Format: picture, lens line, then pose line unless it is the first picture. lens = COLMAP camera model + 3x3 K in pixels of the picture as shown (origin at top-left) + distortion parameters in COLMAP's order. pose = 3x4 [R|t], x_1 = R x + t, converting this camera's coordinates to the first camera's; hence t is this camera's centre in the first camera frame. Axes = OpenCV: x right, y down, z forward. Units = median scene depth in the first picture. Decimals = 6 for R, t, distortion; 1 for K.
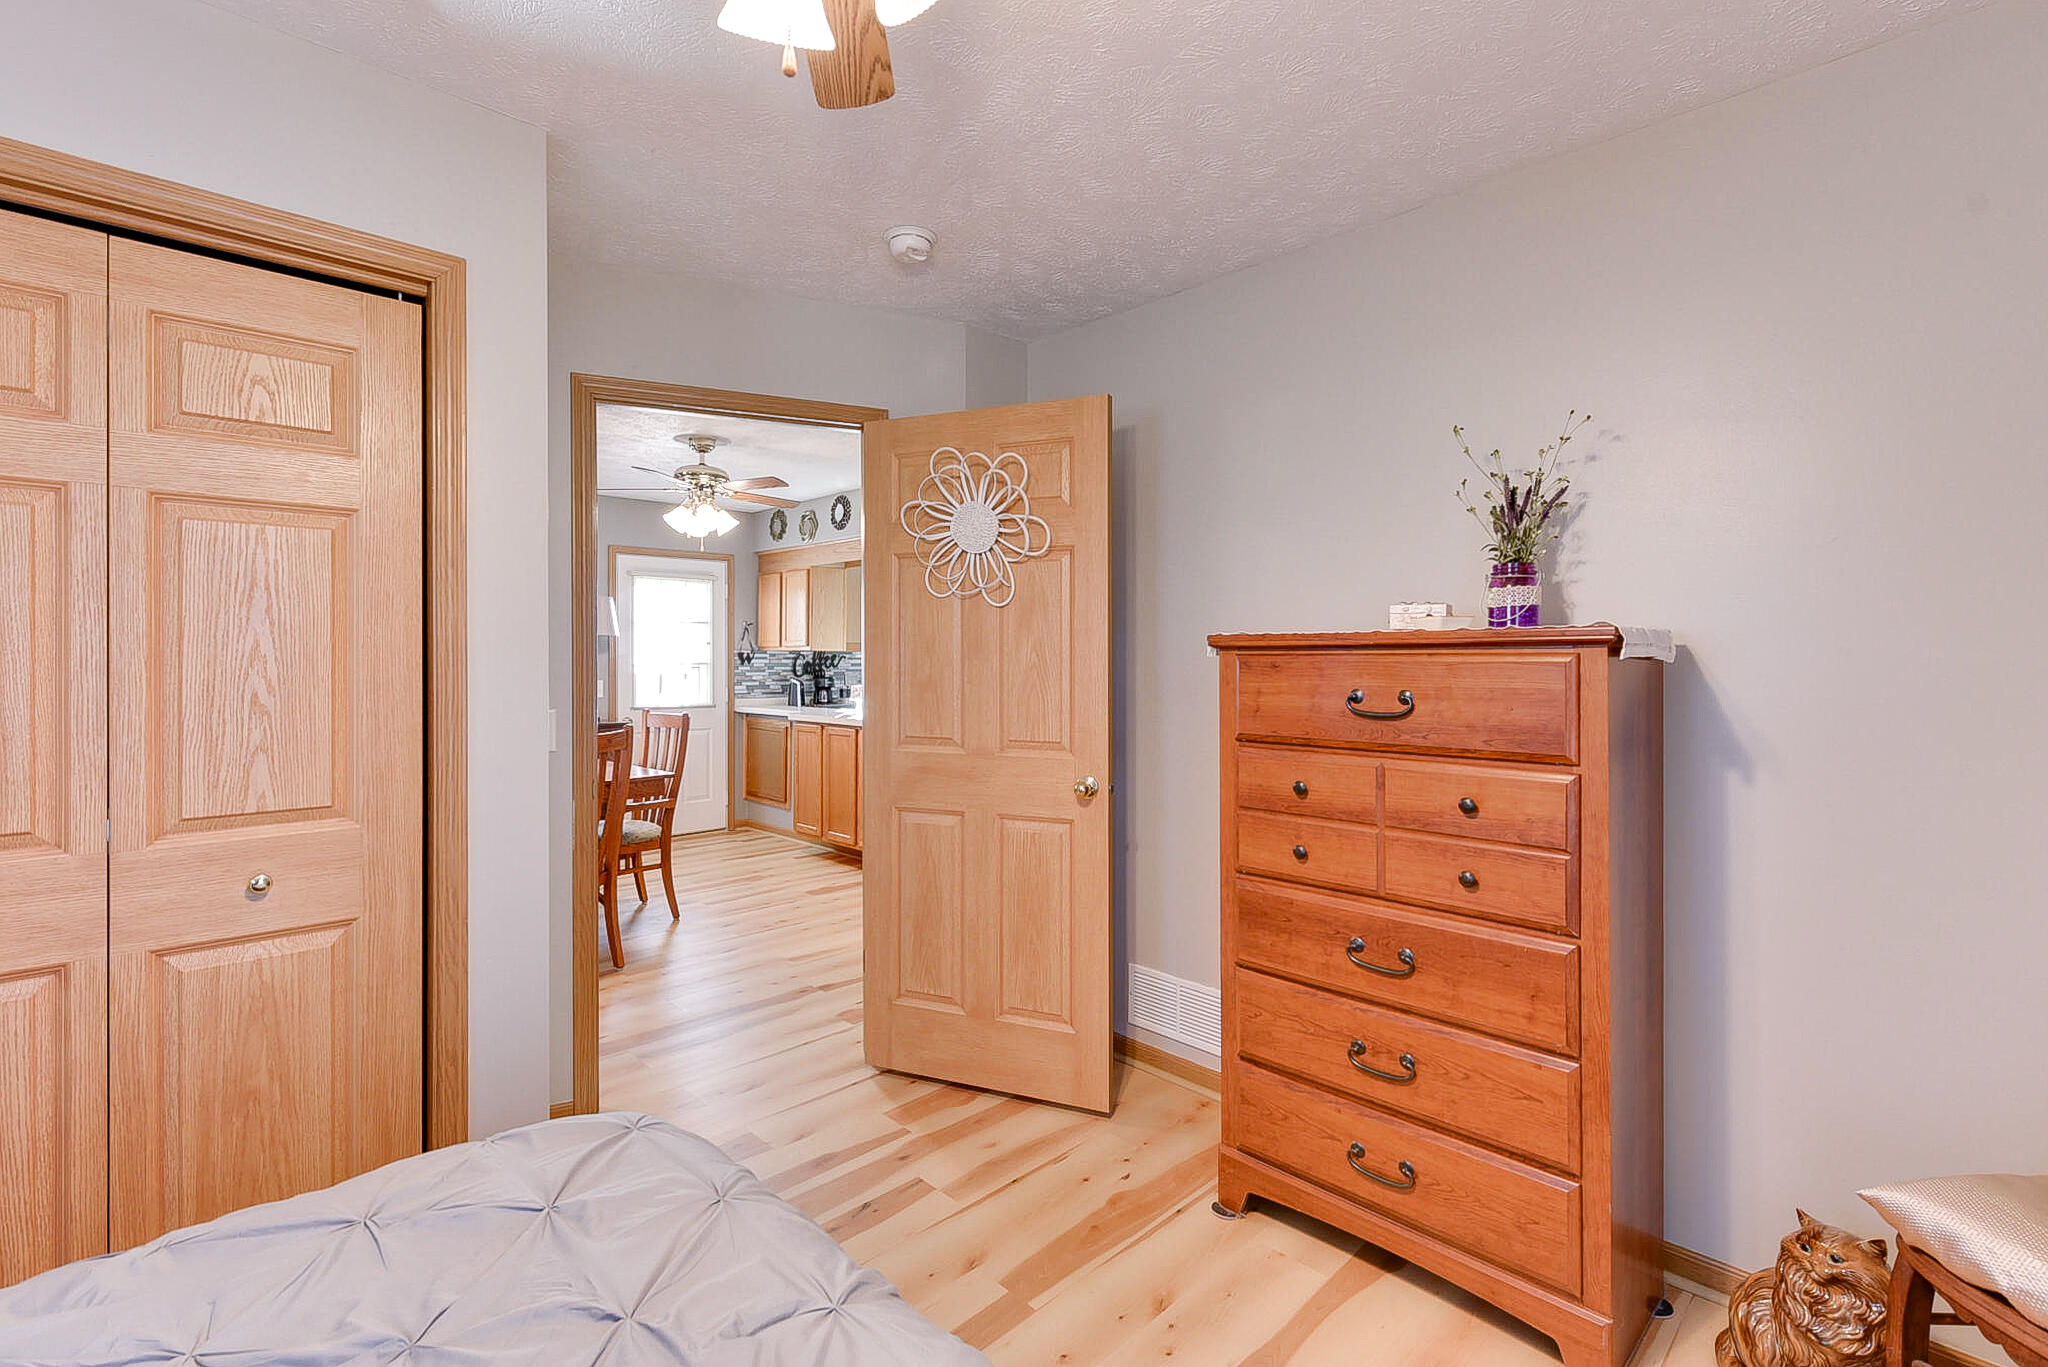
lens RADIAL K [[914.2, 0, 1014.0], [0, 914.2, 660.0], [0, 0, 1]] dist [0.001020, 0.000083]
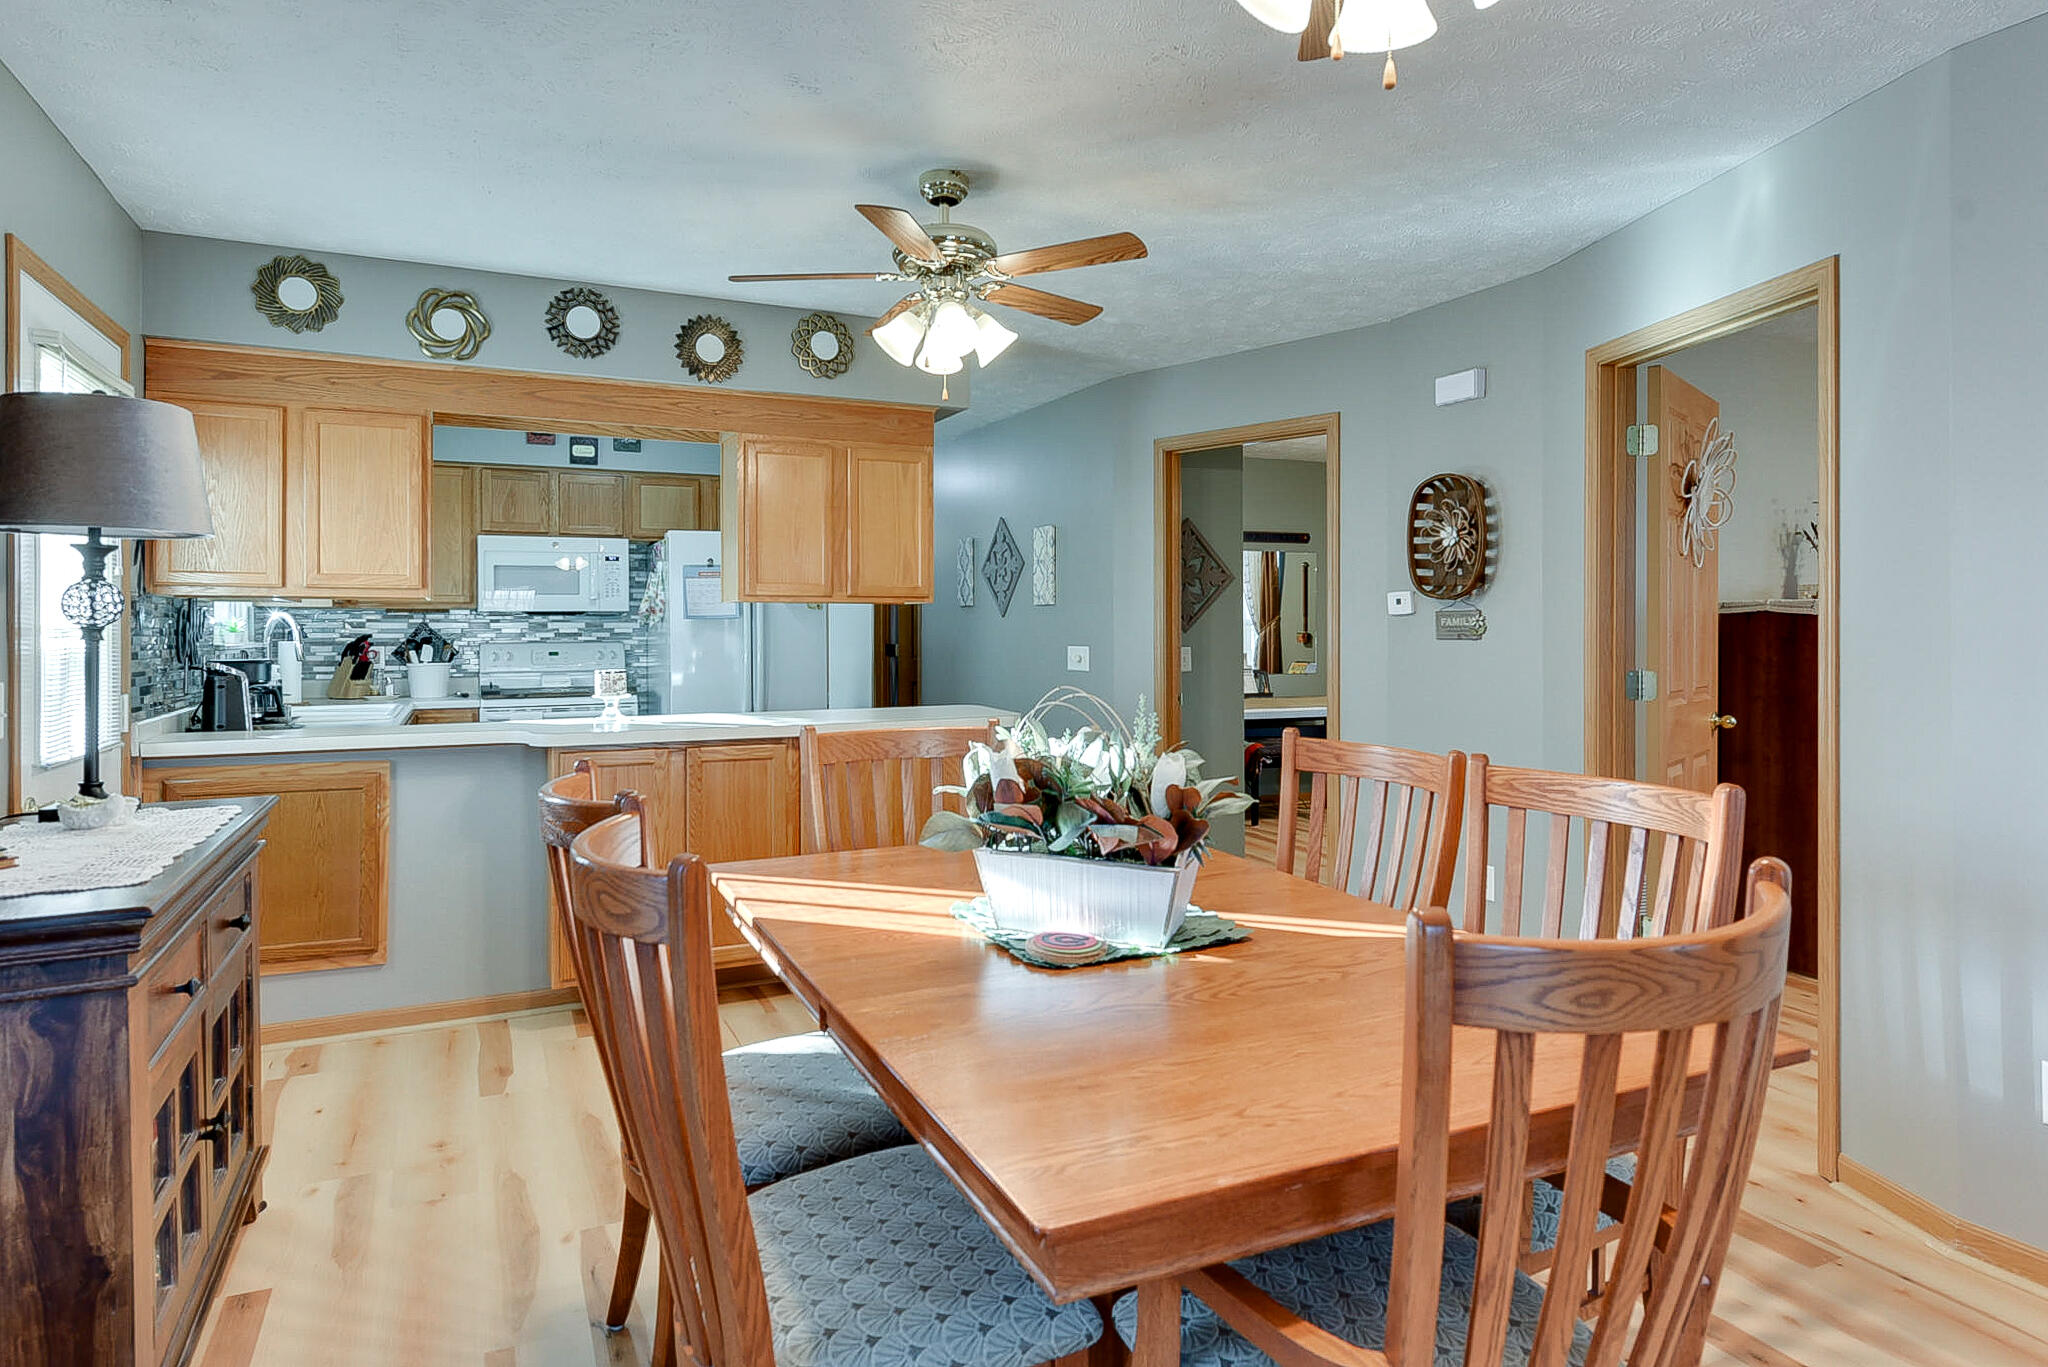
lens RADIAL K [[1156.0, 0, 1009.5], [0, 1156.0, 652.7], [0, 0, 1]] dist [0.006431, -0.001759]
pose [[0.323465, -0.019963, 0.946030, -0.631510], [0.000728, 0.999782, 0.020849, 0.004254], [-0.946240, -0.006055, 0.323409, 0.510422]]
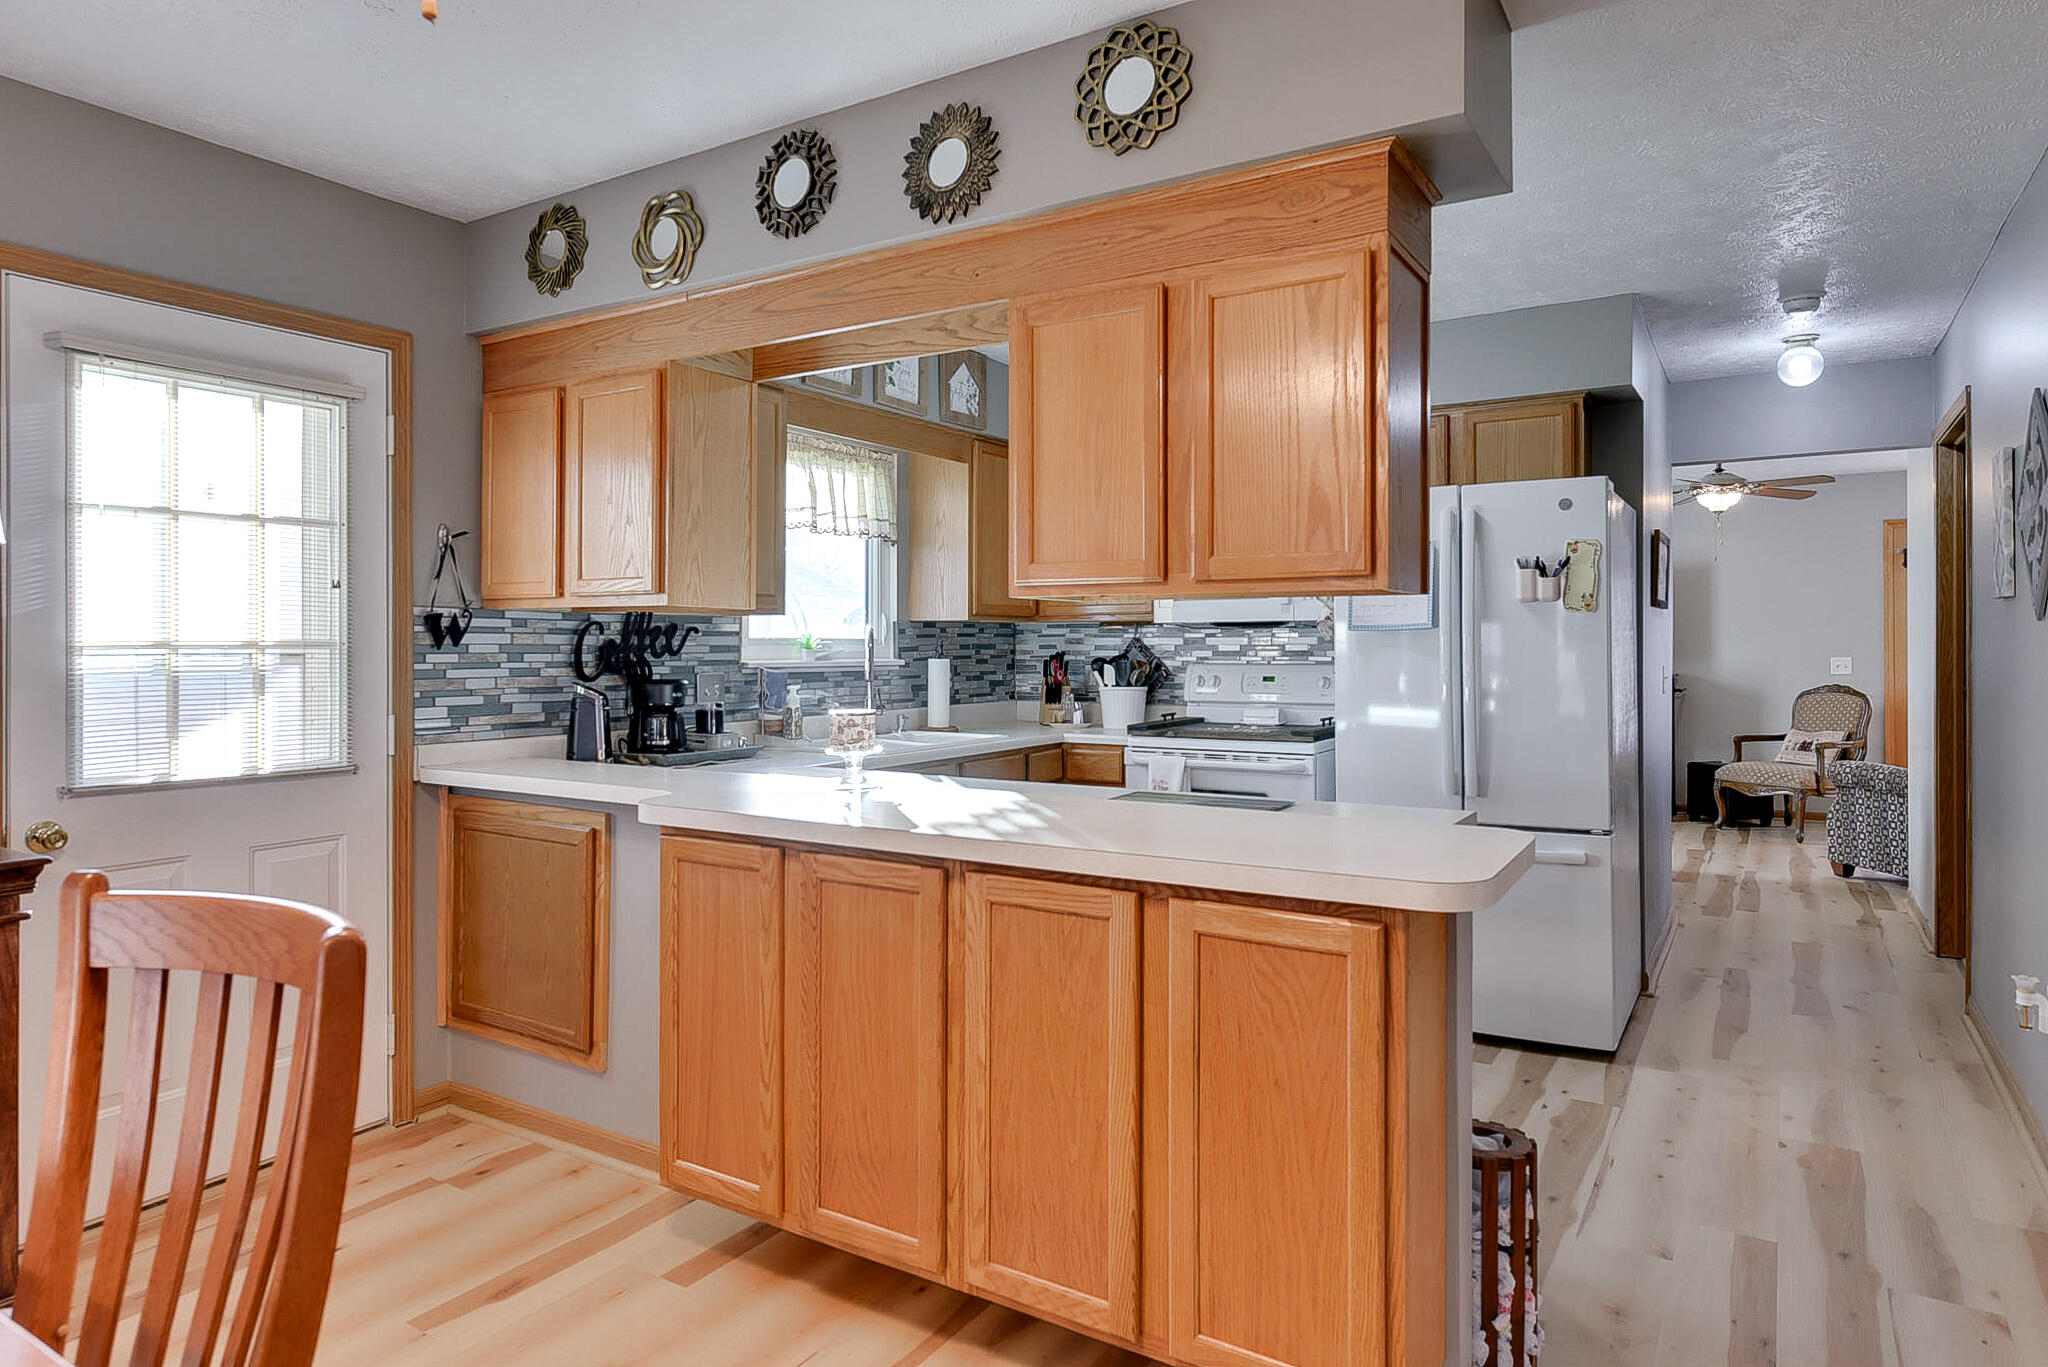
lens RADIAL K [[1210.0, 0, 1015.9], [0, 1210.0, 648.9], [0, 0, 1]] dist [0.004012, -0.000552]
pose [[0.971712, -0.000405, 0.236169, -0.190747], [-0.000570, 0.999992, 0.004060, 0.003330], [-0.236169, -0.004080, 0.971704, 0.494147]]
